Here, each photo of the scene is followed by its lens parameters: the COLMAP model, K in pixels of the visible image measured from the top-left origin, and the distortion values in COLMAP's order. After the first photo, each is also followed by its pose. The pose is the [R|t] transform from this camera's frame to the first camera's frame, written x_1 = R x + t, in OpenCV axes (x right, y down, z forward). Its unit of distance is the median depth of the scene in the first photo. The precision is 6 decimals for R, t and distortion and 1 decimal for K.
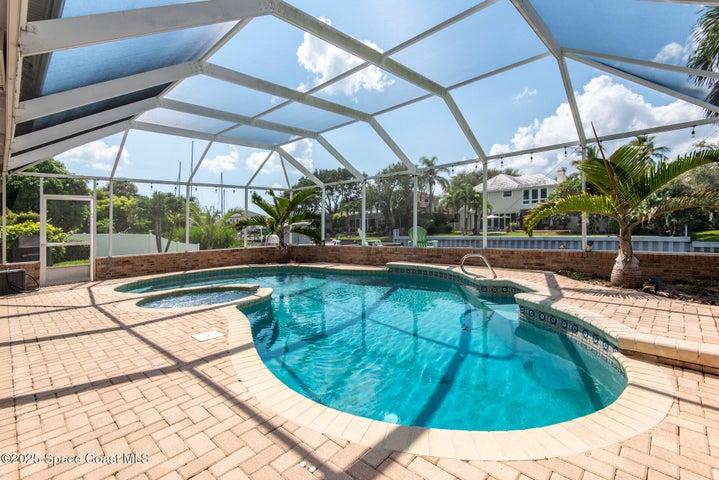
lens RADIAL K [[330.6, 0, 359.6], [0, 330.6, 235.2], [0, 0, 1]] dist [-0.001398, -0.000283]
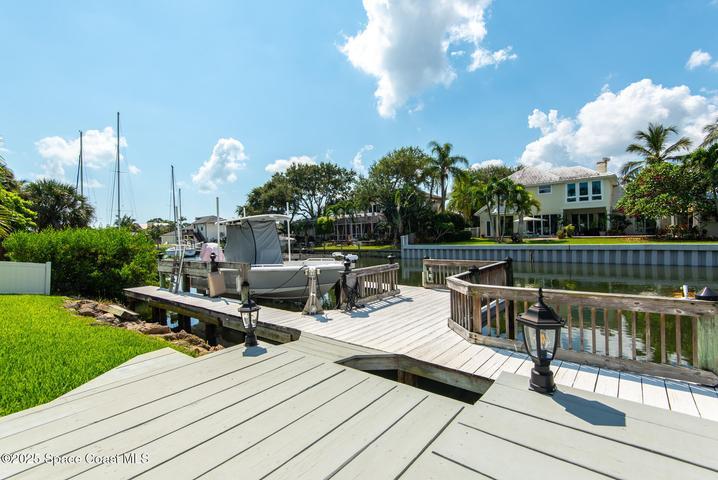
lens RADIAL K [[330.1, 0, 359.1], [0, 330.1, 243.9], [0, 0, 1]] dist [-0.001398, -0.000283]
pose [[0.997958, -0.006393, 0.063550, -0.031742], [0.006522, 0.999977, -0.001812, 0.000855], [-0.063537, 0.002223, 0.997977, 0.220976]]
